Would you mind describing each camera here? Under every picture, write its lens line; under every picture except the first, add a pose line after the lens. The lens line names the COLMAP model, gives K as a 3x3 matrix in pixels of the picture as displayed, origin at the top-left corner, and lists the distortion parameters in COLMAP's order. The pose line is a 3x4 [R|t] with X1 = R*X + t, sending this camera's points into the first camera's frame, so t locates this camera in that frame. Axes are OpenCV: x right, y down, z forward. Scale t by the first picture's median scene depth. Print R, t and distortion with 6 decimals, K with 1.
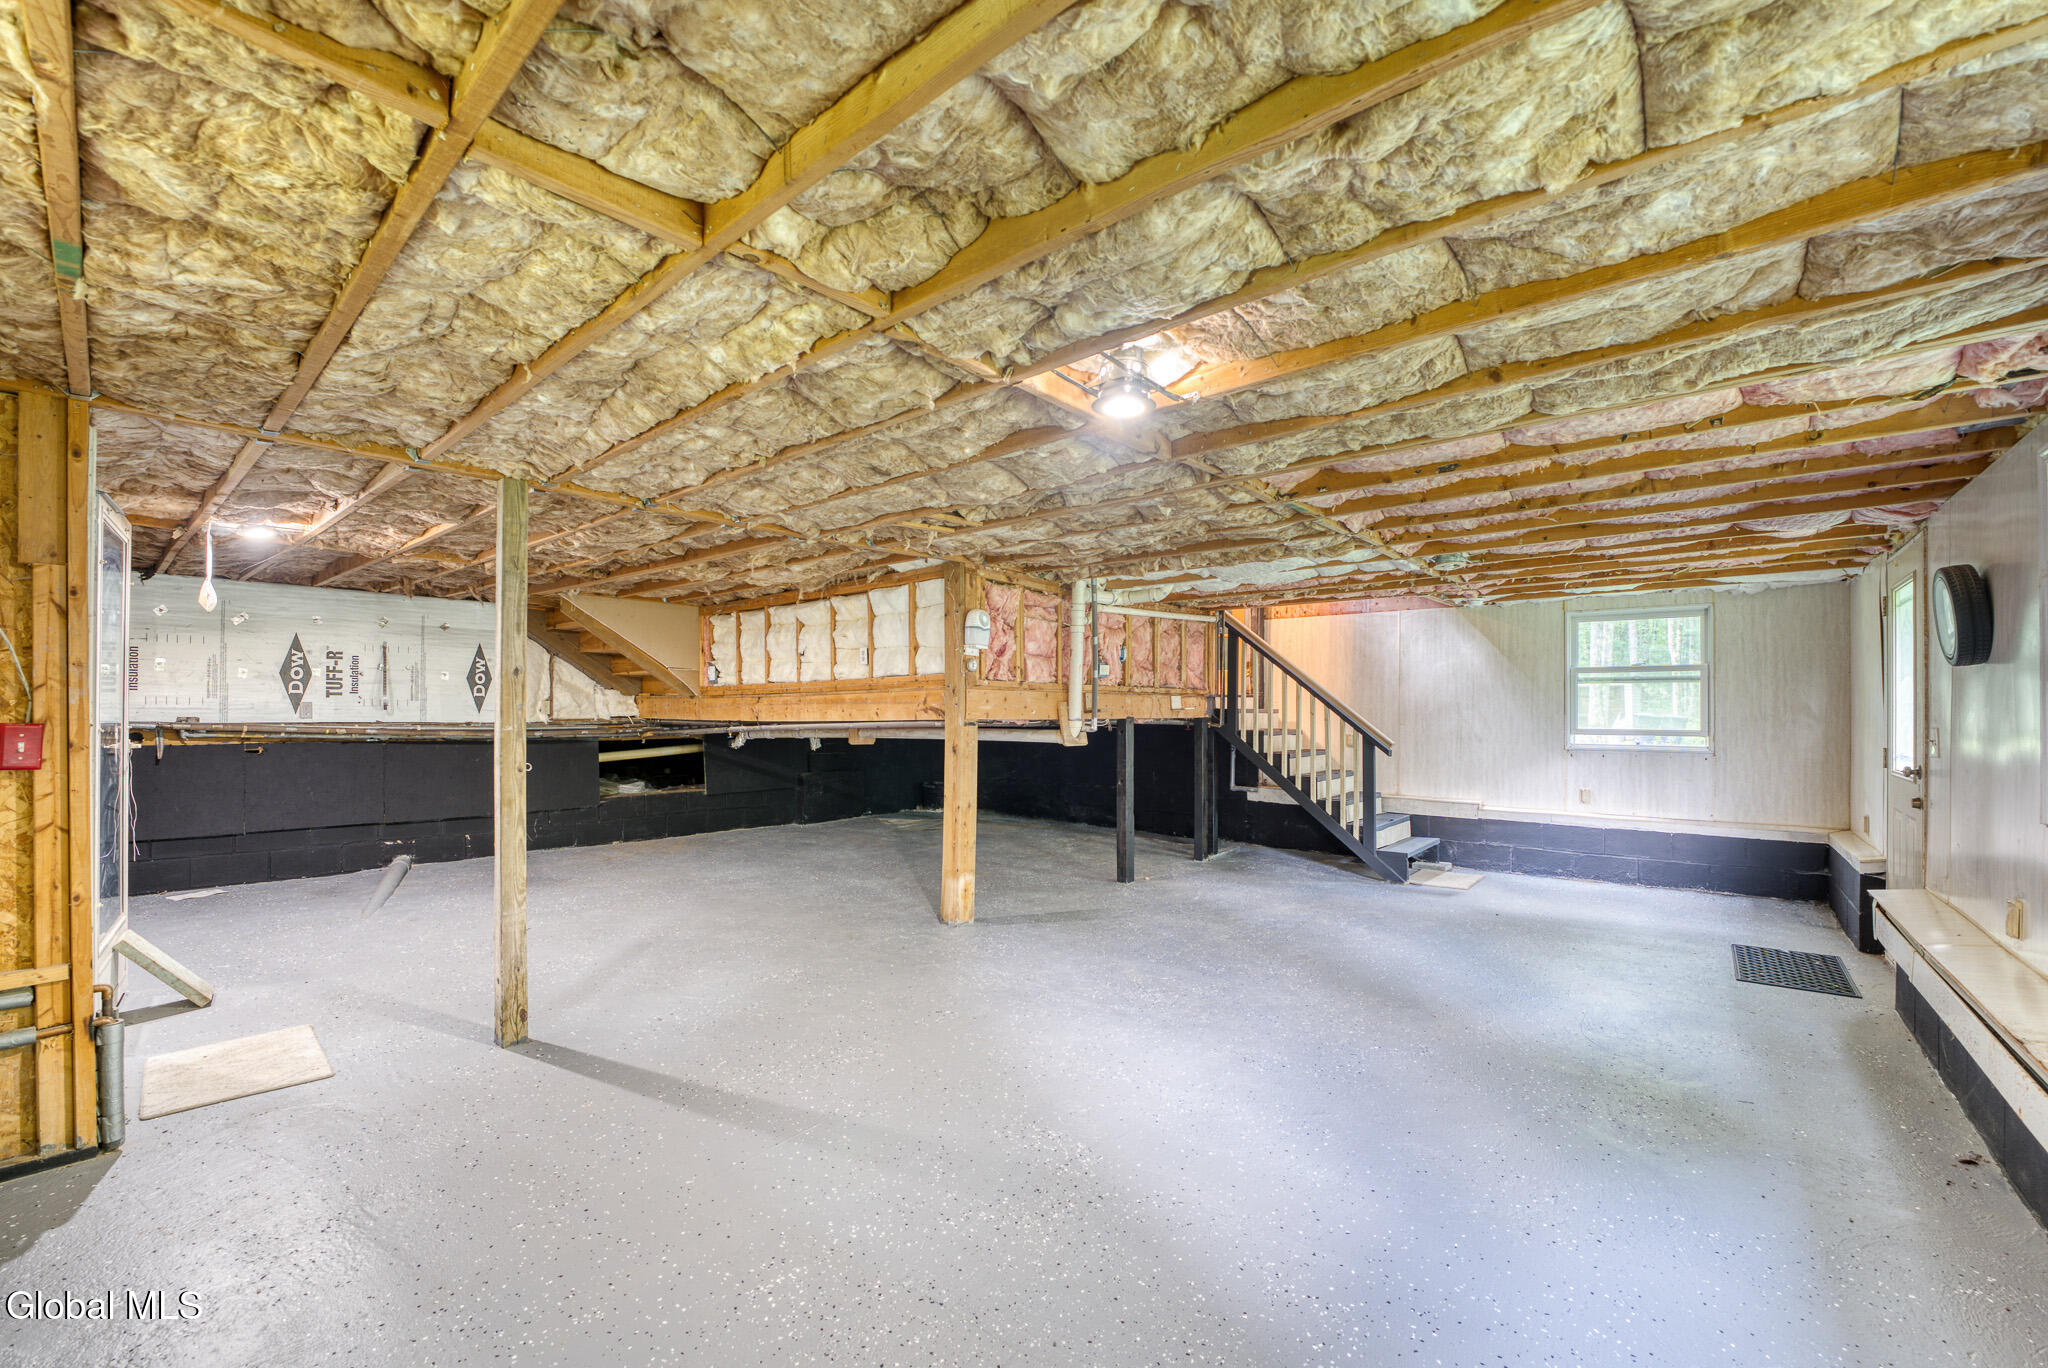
lens RADIAL K [[844.4, 0, 1023.3], [0, 844.4, 693.6], [0, 0, 1]] dist [-0.022332, 0.000006]
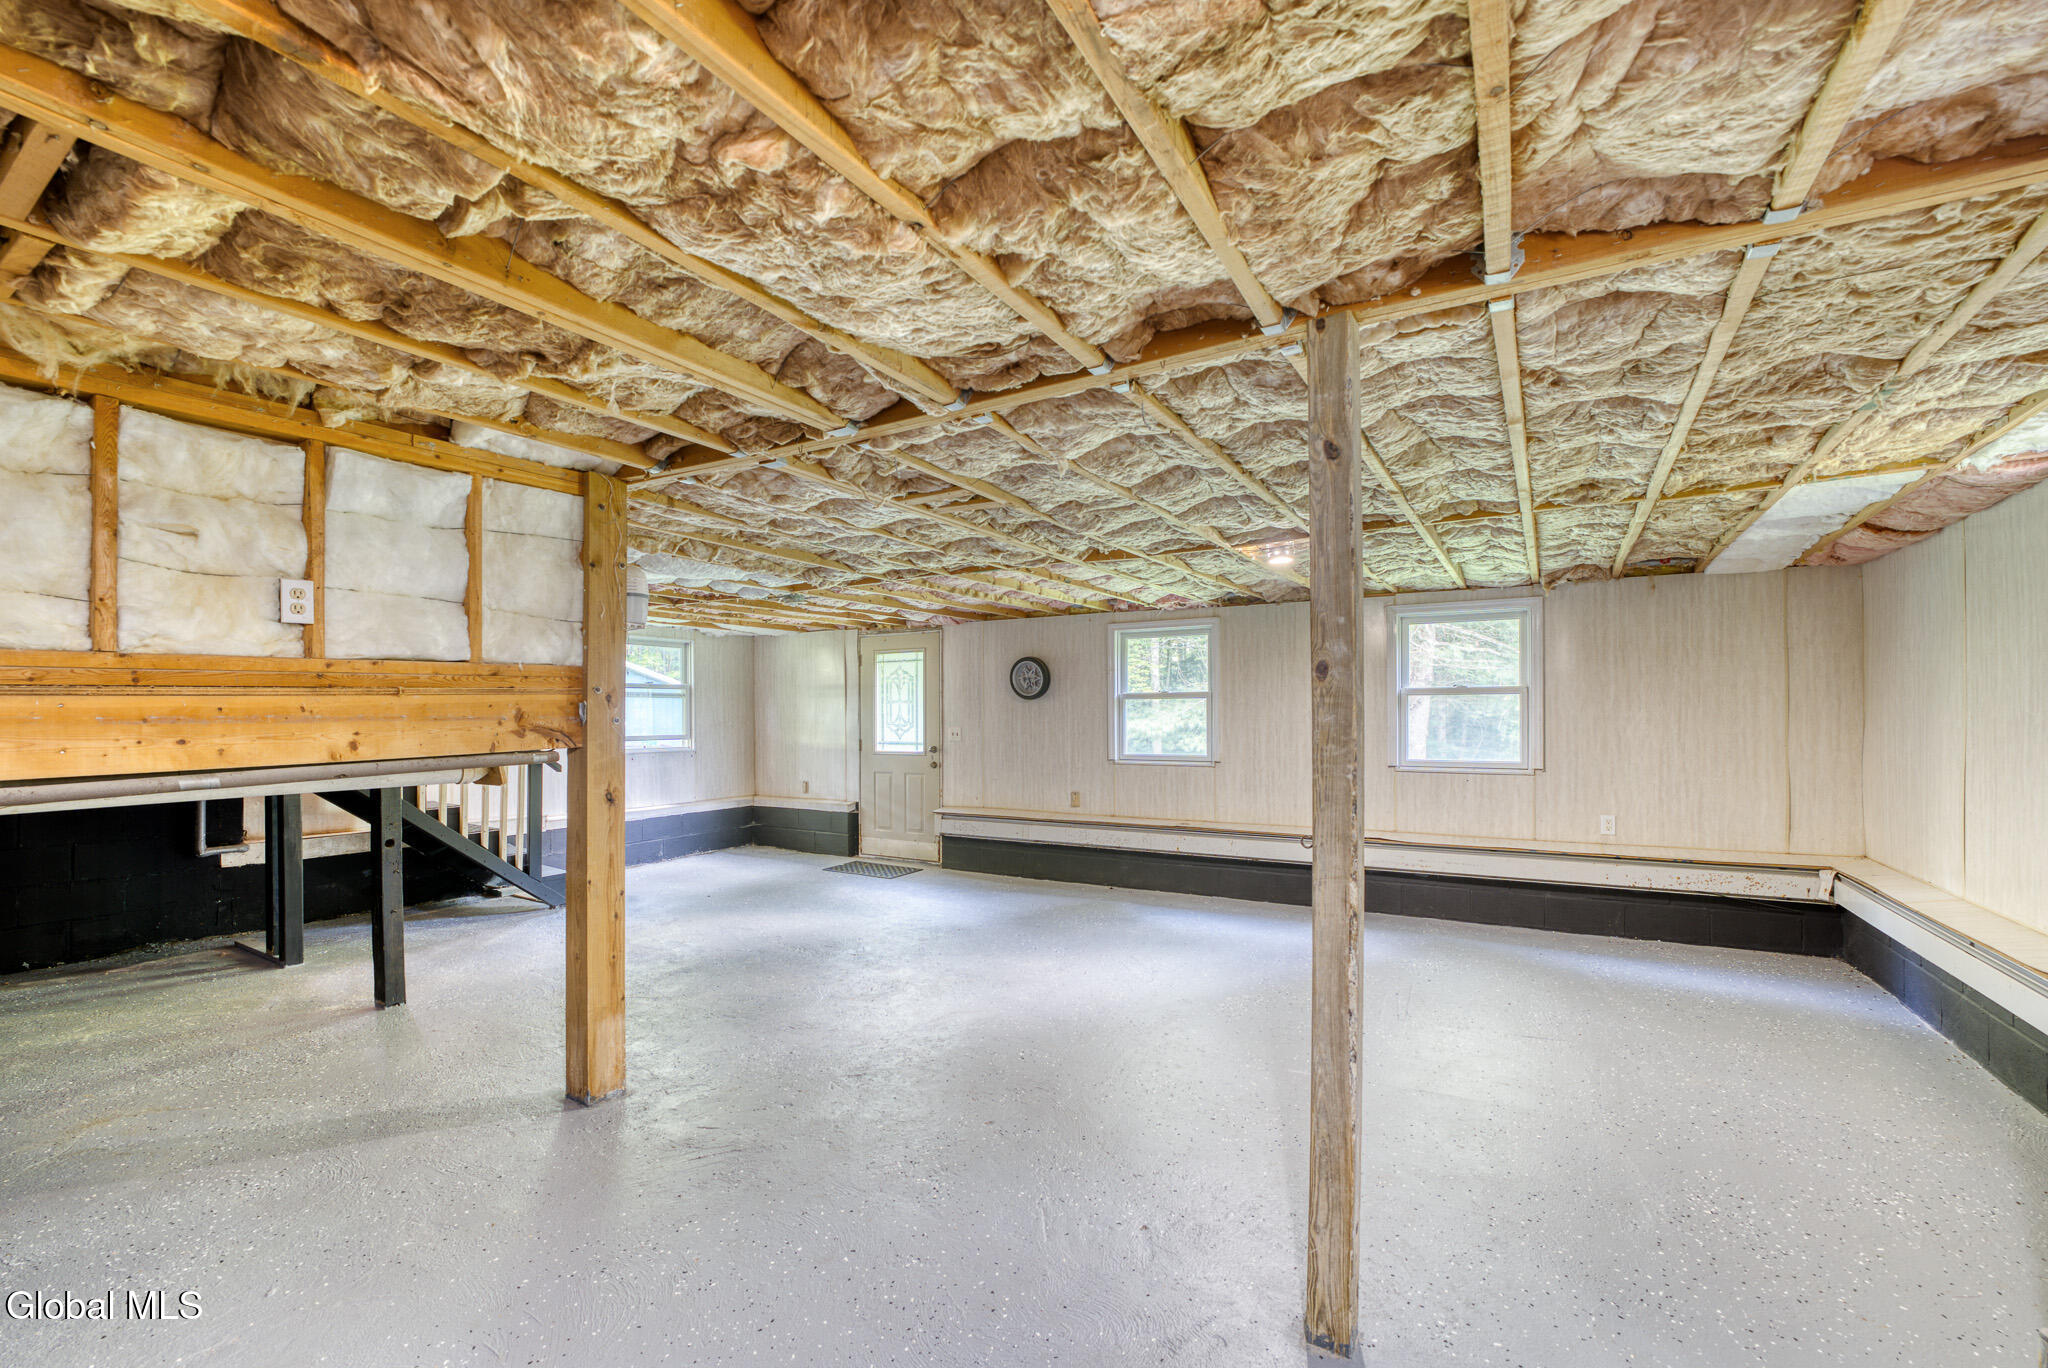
lens RADIAL K [[844.4, 0, 1023.9], [0, 844.4, 701.2], [0, 0, 1]] dist [-0.022332, 0.000006]
pose [[-0.182357, 0.011257, 0.983168, -0.621535], [-0.007145, 0.999893, -0.012774, 0.005022], [-0.983206, -0.009354, -0.182257, 0.713964]]
